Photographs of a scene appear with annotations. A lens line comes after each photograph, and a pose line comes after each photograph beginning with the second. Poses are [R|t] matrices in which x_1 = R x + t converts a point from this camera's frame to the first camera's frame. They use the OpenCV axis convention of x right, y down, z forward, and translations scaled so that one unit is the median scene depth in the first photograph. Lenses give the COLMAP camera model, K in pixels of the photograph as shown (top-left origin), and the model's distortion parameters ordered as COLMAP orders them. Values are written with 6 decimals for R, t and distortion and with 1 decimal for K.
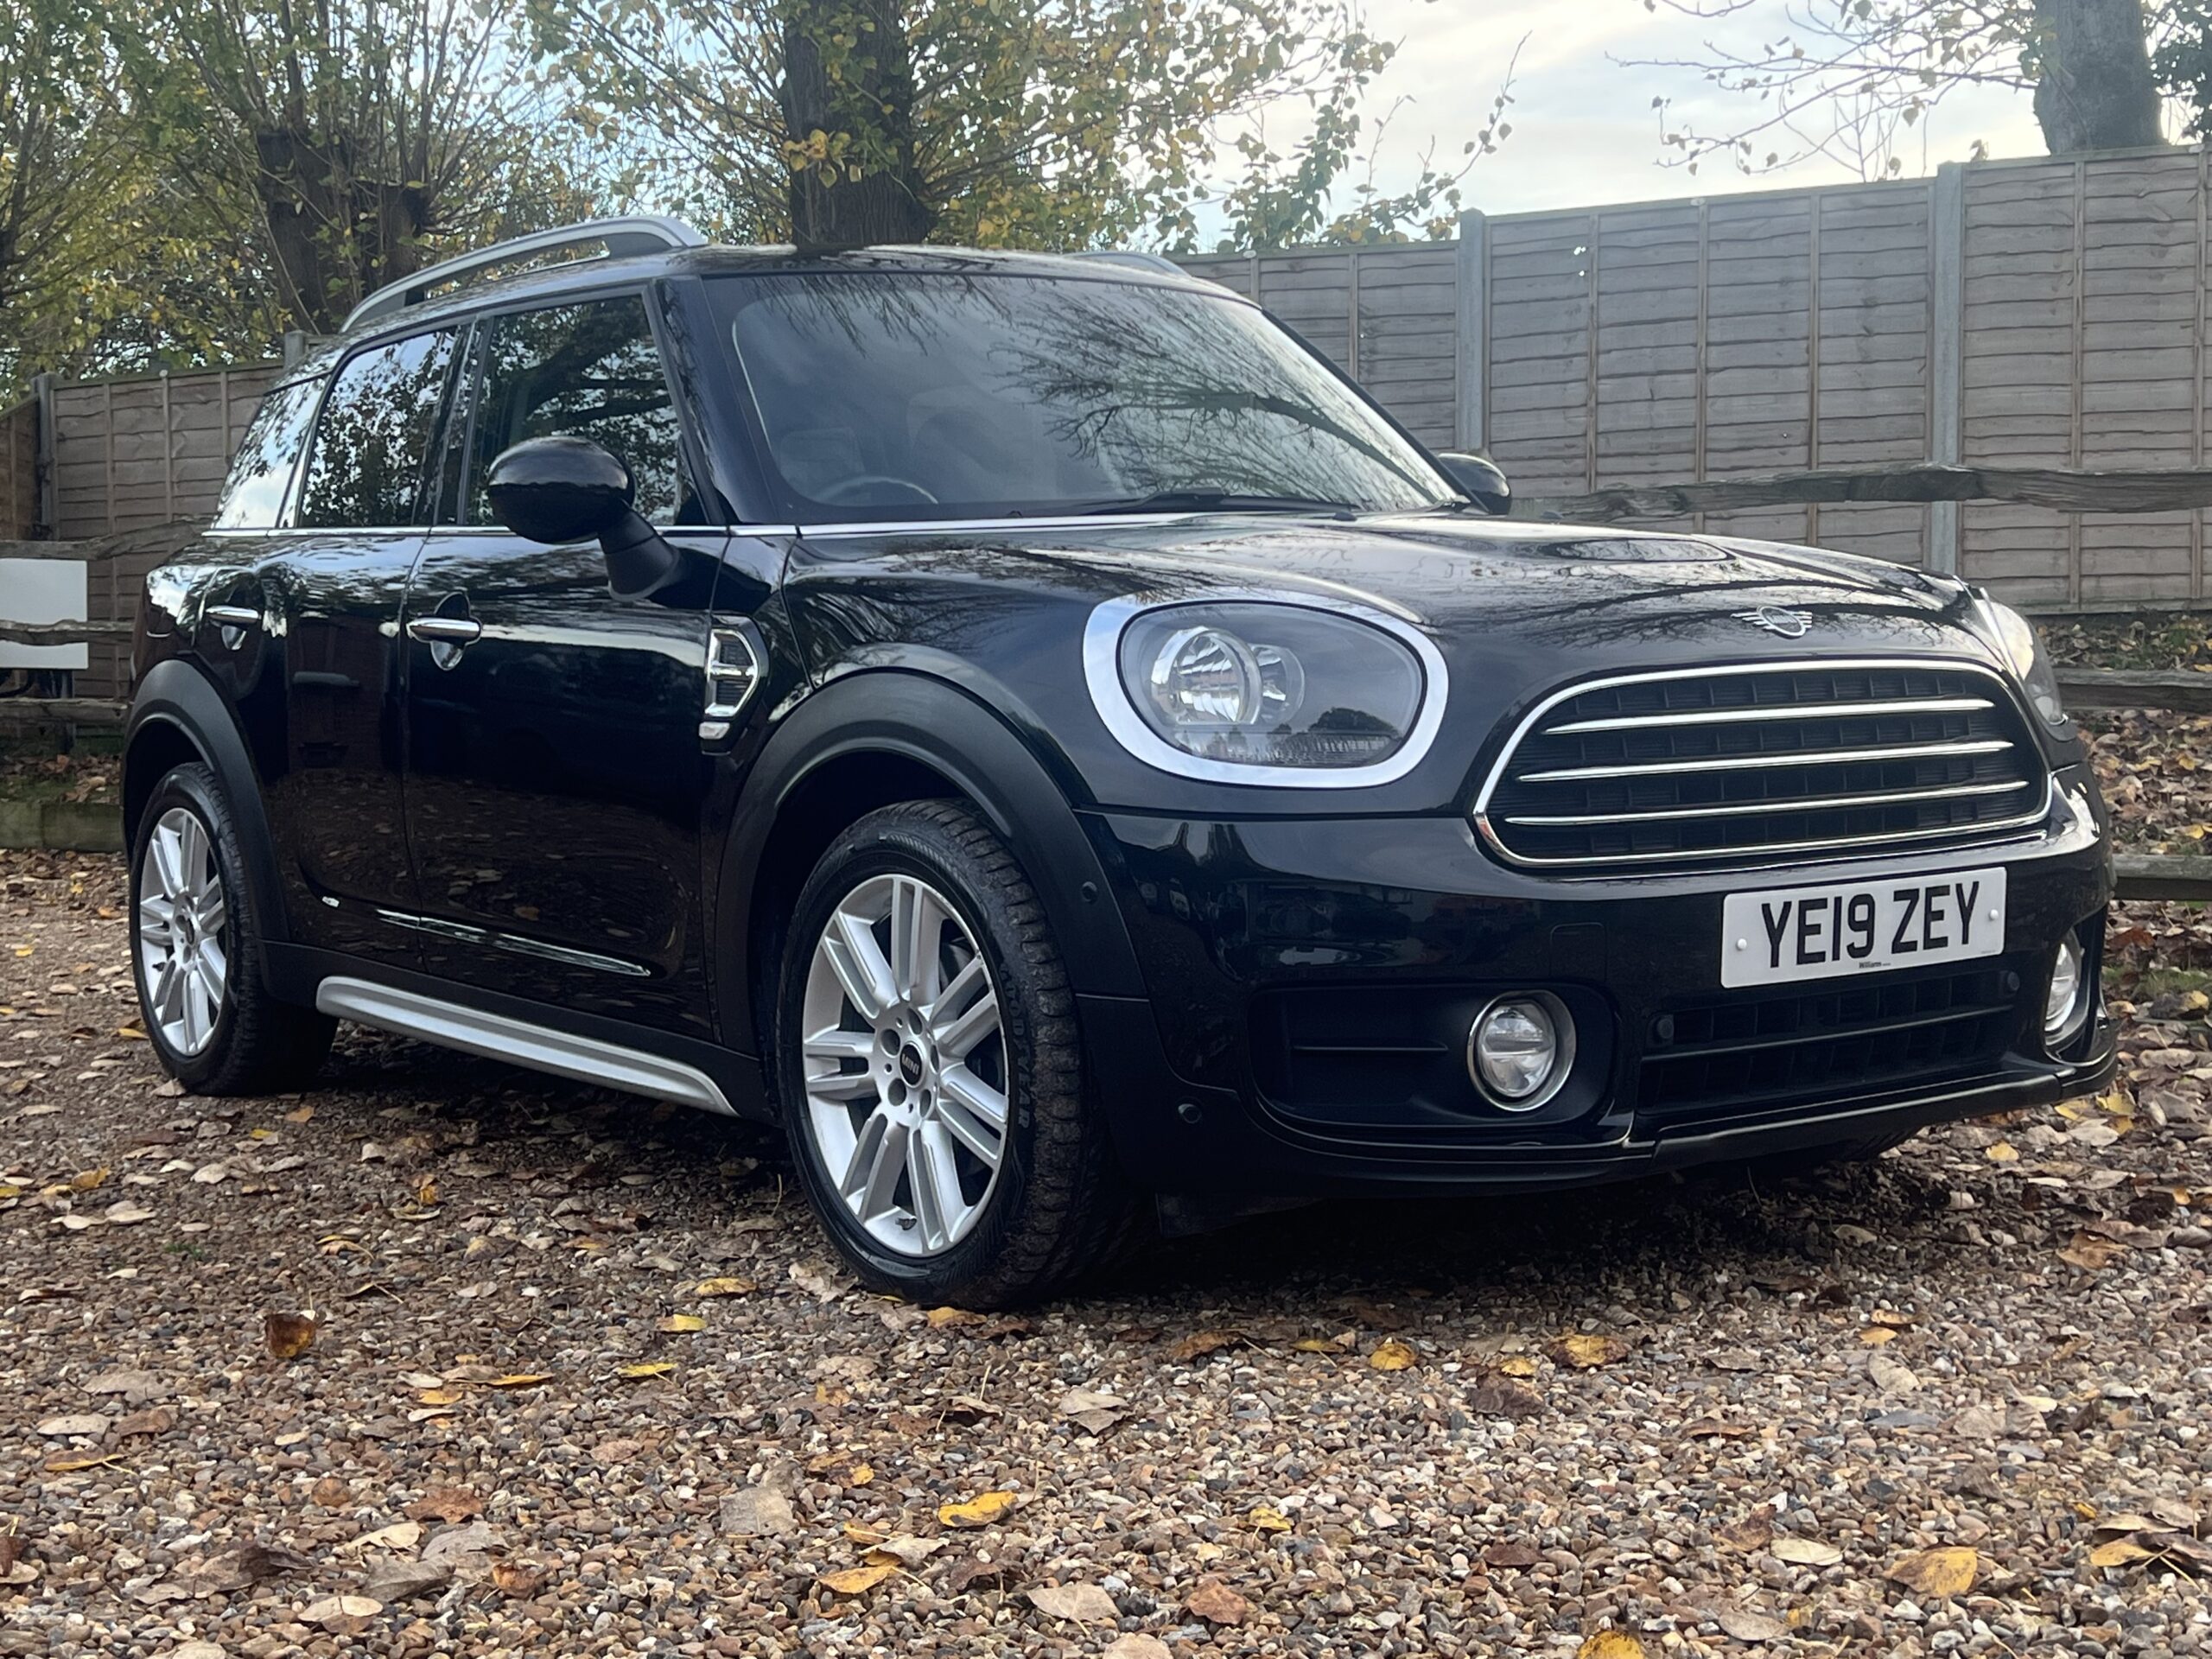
lens RADIAL K [[3036.3, 0, 1114.9], [0, 3036.3, 826.7], [0, 0, 1]] dist [0.179795, -0.532425]
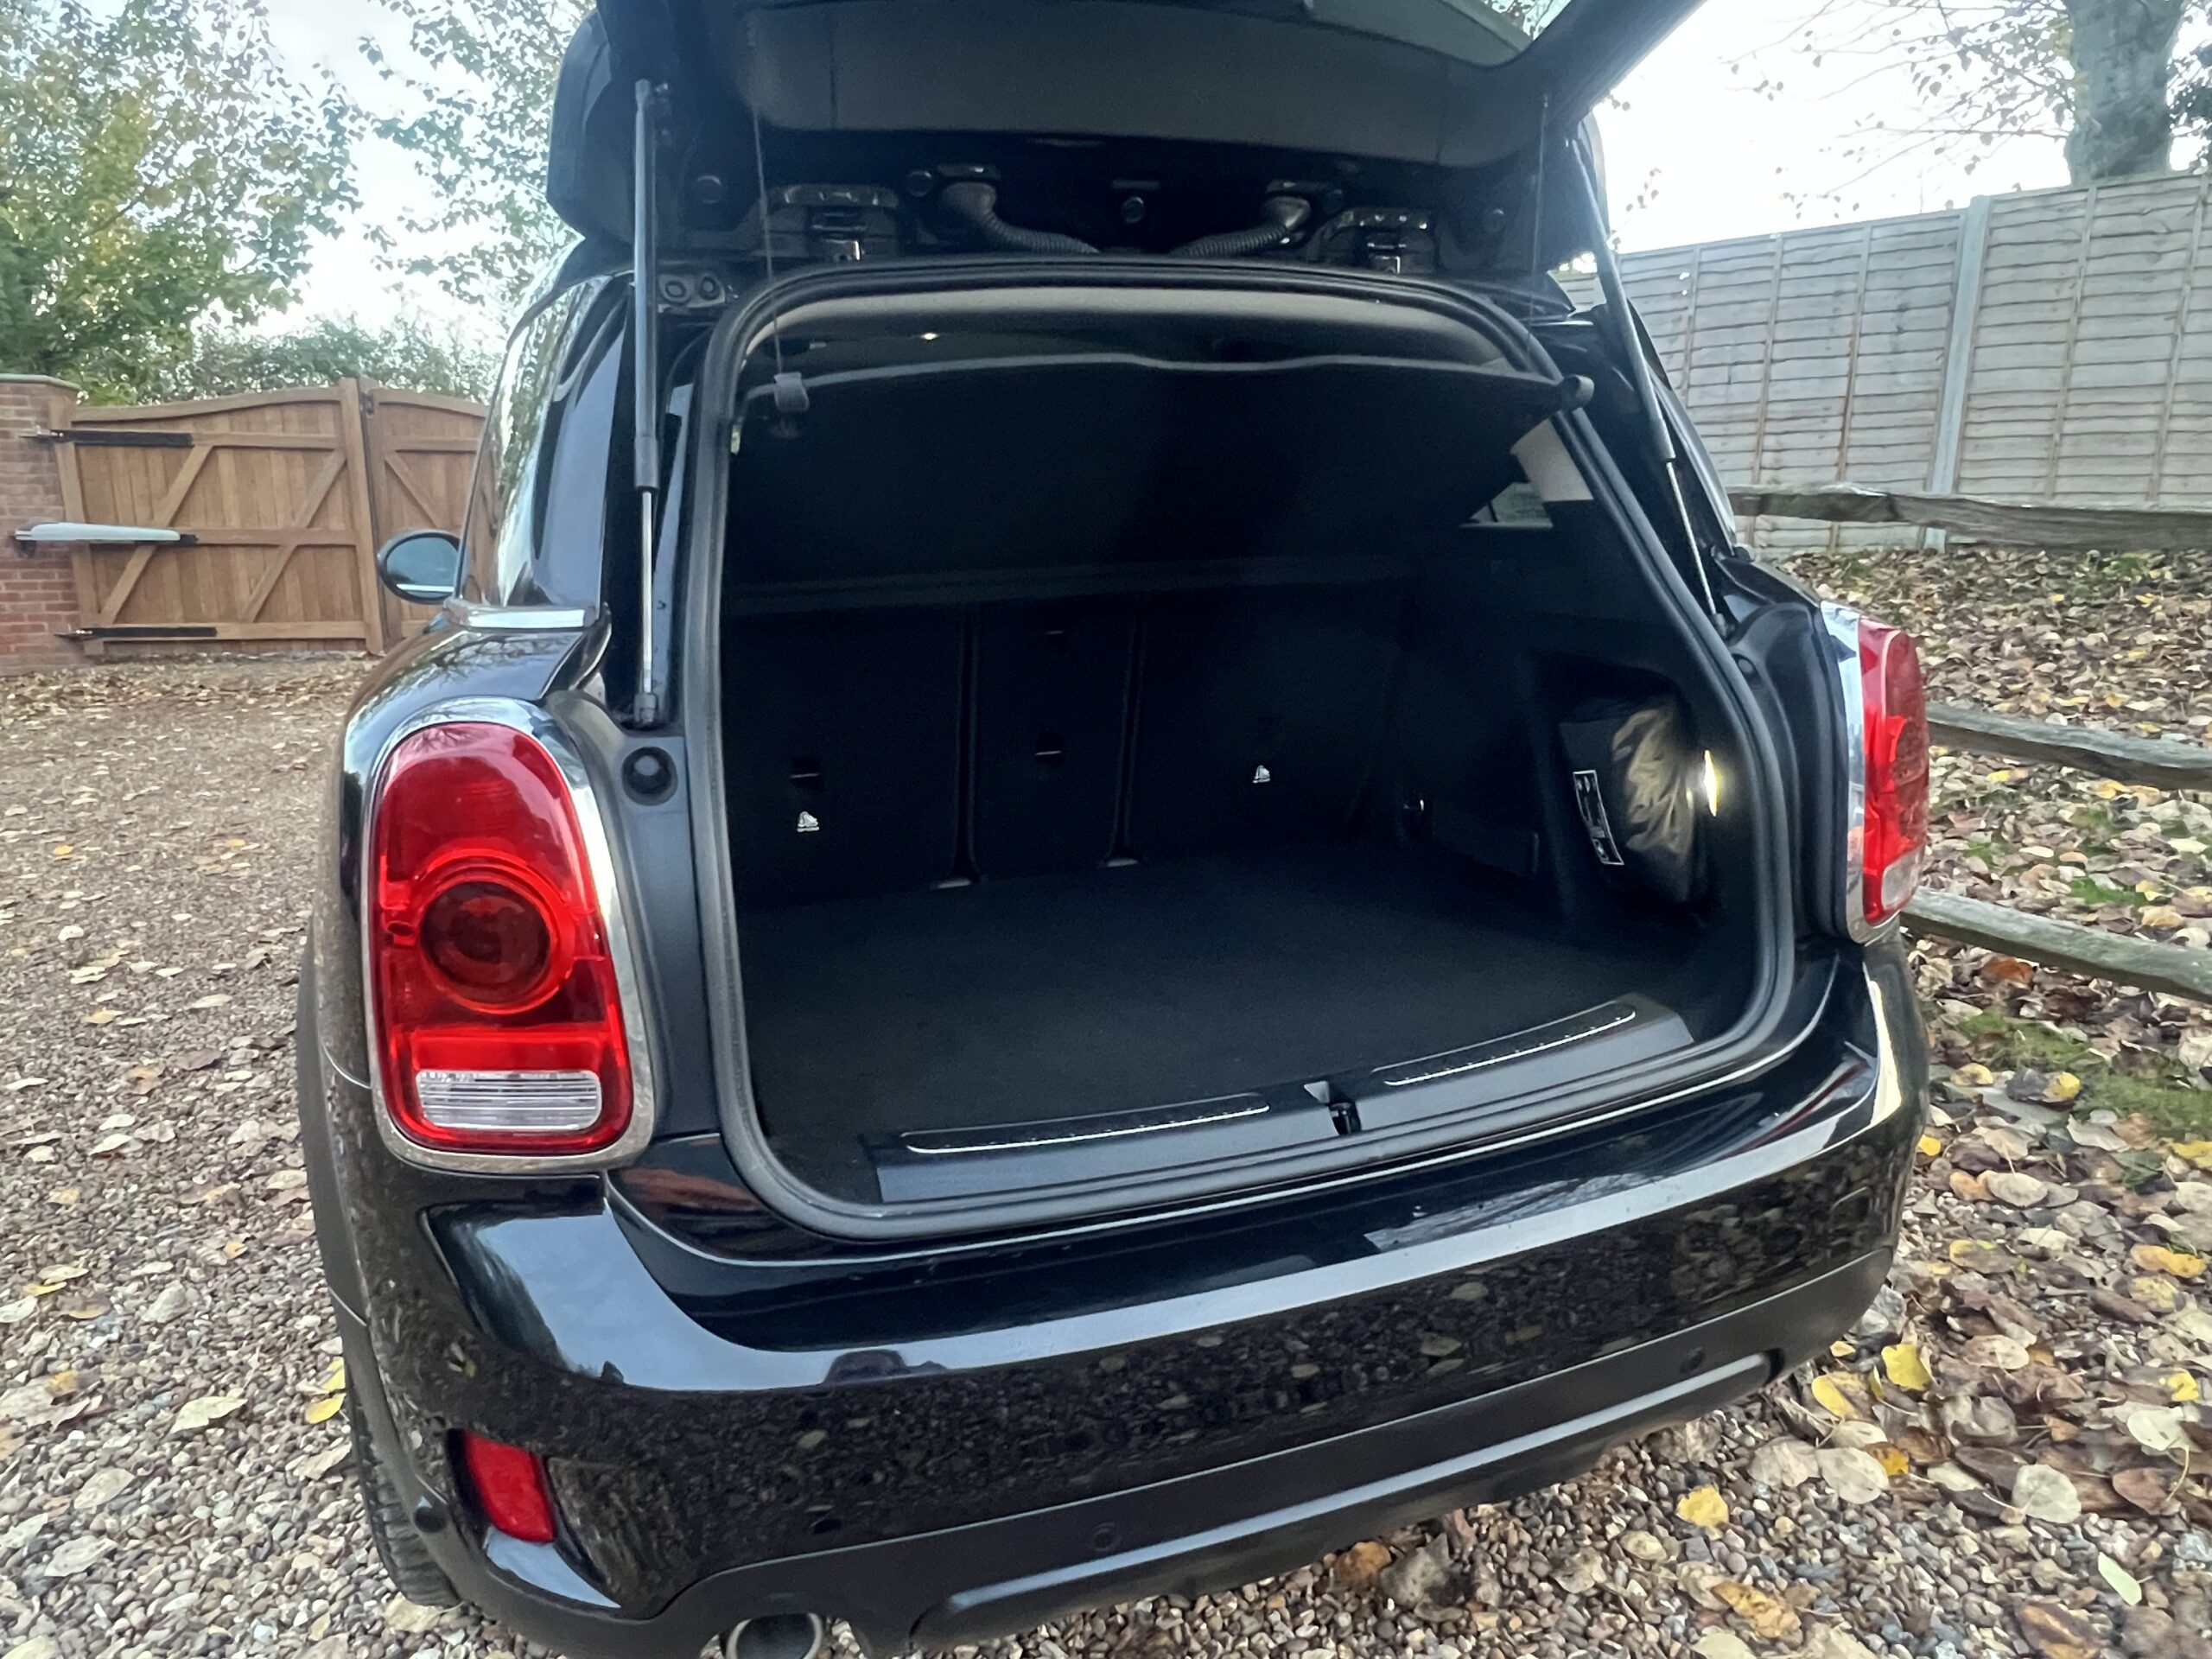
lens RADIAL K [[1388.6, 0, 1093.2], [0, 1388.6, 837.8], [0, 0, 1]] dist [-0.000069, -0.001454]
pose [[0.955099, 0.067677, -0.288453, 0.287064], [-0.013776, 0.982654, 0.184938, -0.143969], [0.295965, -0.172660, 0.939464, 0.817488]]
